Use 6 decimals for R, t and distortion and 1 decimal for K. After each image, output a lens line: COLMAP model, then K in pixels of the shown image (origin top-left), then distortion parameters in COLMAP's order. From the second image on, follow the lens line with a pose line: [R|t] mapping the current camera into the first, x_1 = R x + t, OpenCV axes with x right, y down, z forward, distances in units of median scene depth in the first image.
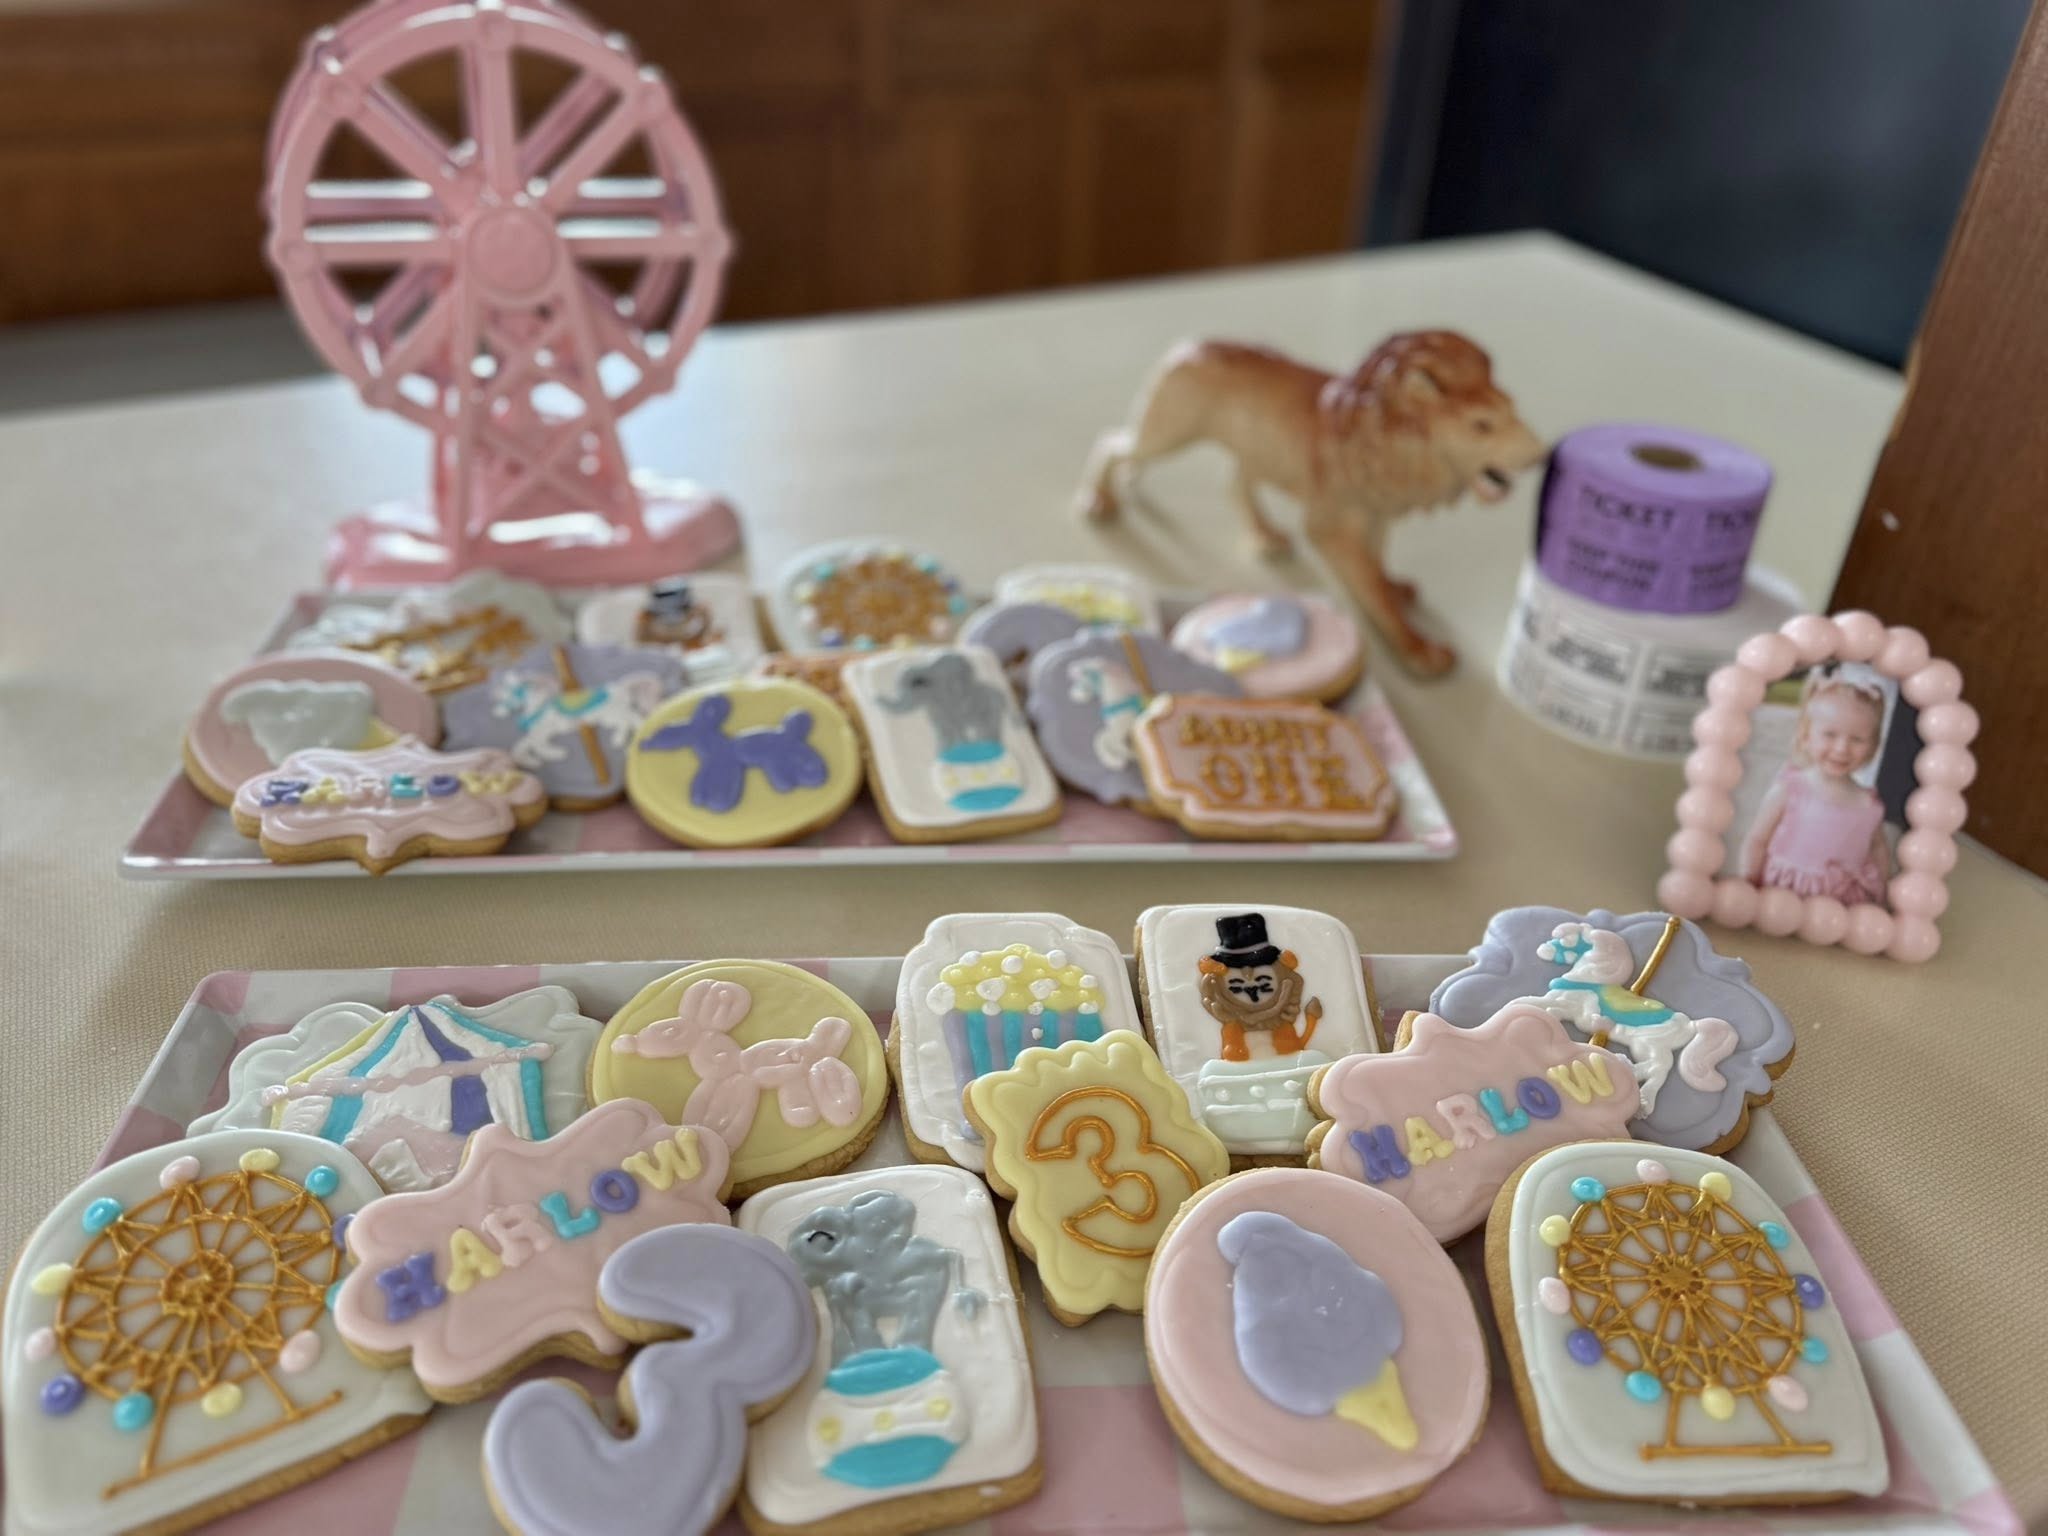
lens RADIAL K [[1792.6, 0, 1024.0], [0, 1792.6, 768.0], [0, 0, 1]] dist [0.107543, -0.189089]
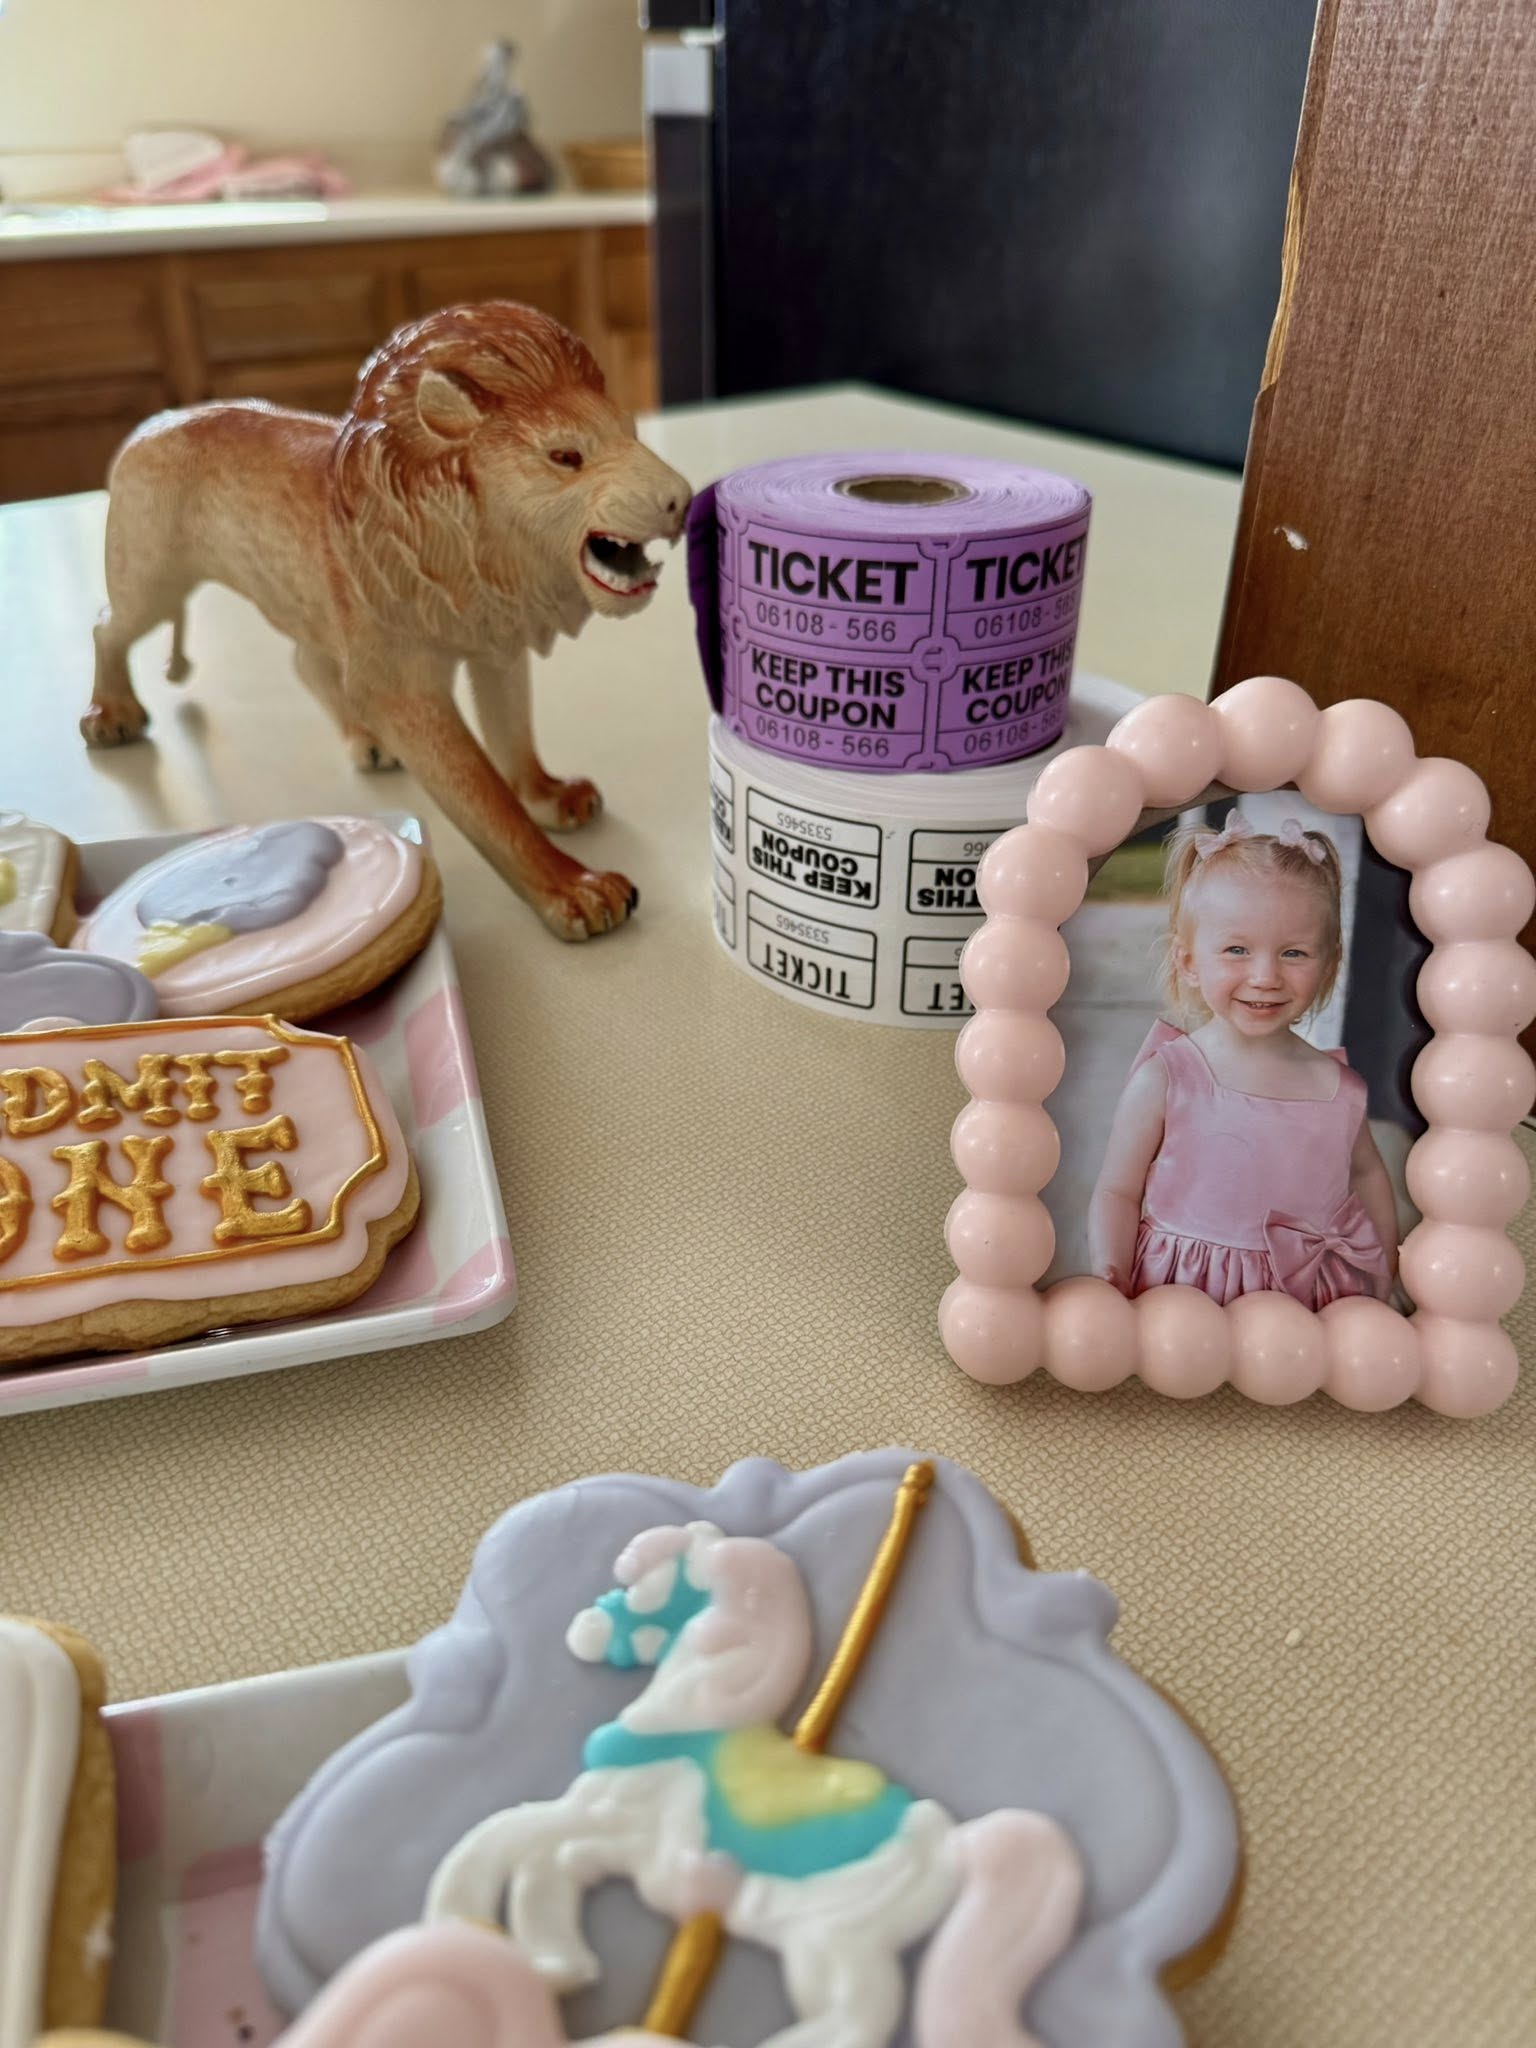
lens RADIAL K [[1490.4, 0, 810.6], [0, 1490.4, 1029.3], [0, 0, 1]] dist [0.136876, -0.283804]
pose [[0.984126, -0.138224, 0.111313, 0.333272], [0.138556, 0.990343, 0.004788, -0.017363], [-0.110900, 0.010711, 0.993774, 0.721425]]
